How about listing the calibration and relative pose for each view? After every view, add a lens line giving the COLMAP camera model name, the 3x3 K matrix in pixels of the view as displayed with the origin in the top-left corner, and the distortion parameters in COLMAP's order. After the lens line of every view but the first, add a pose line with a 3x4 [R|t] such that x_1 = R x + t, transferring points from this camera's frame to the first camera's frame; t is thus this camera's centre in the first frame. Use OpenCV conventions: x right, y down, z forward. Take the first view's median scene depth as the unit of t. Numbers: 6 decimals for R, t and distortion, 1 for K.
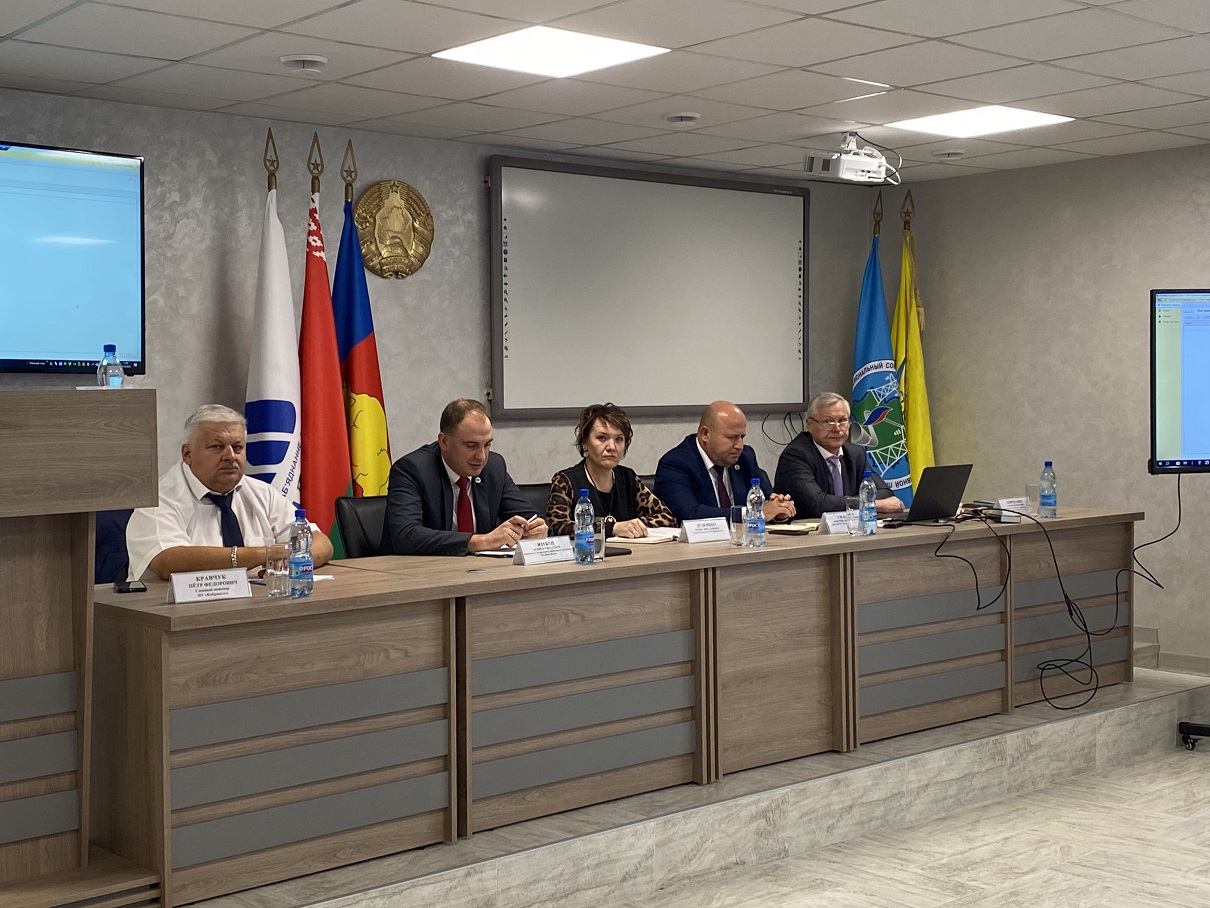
lens RADIAL K [[1646.4, 0, 605.0], [0, 1646.4, 454.0], [0, 0, 1]] dist [0.207549, -0.910355]
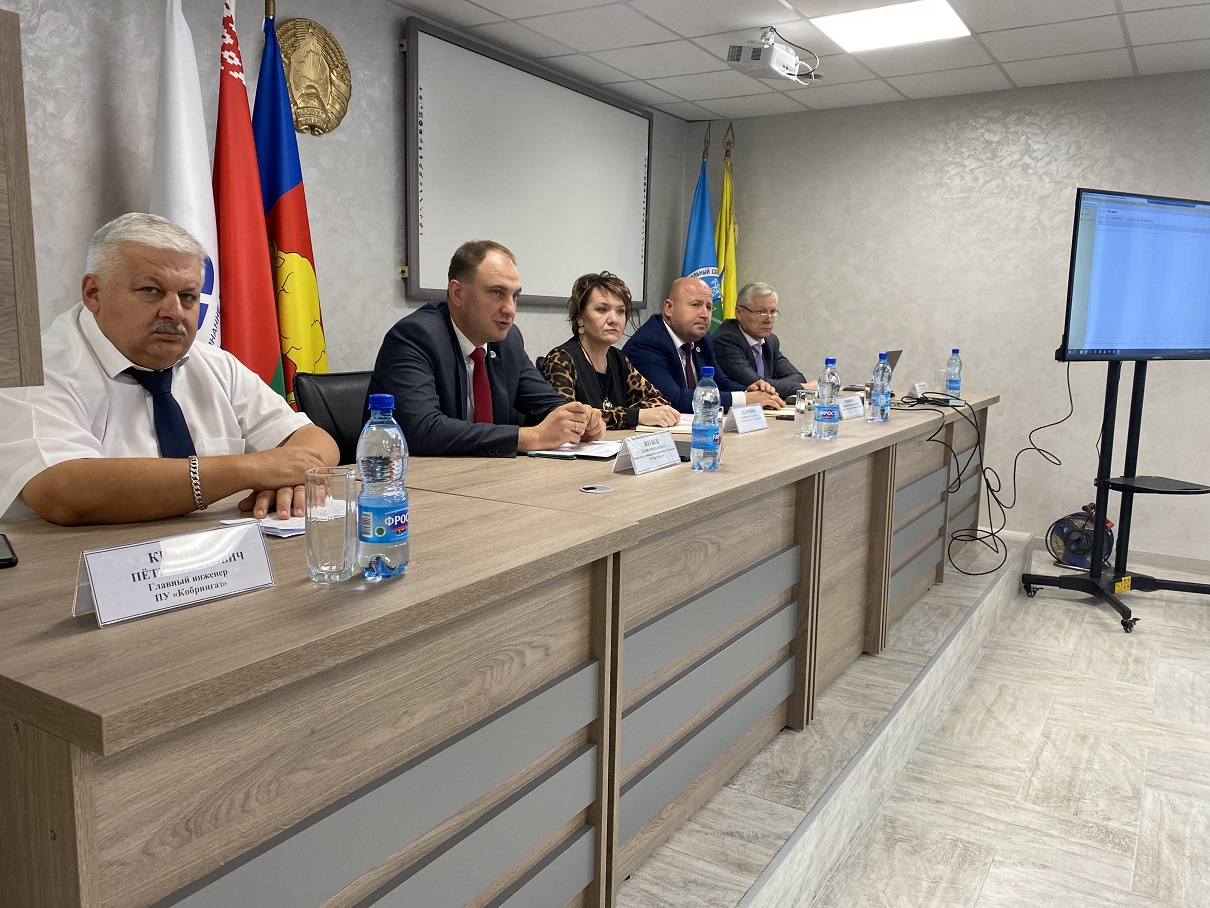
lens RADIAL K [[917.7, 0, 605.0], [0, 917.7, 454.0], [0, 0, 1]] dist [0.037215, -0.045448]
pose [[0.955974, -0.013354, 0.293146, -0.135099], [-0.017796, 0.994487, 0.103339, 0.014684], [-0.292910, -0.104006, 0.950467, 0.494922]]
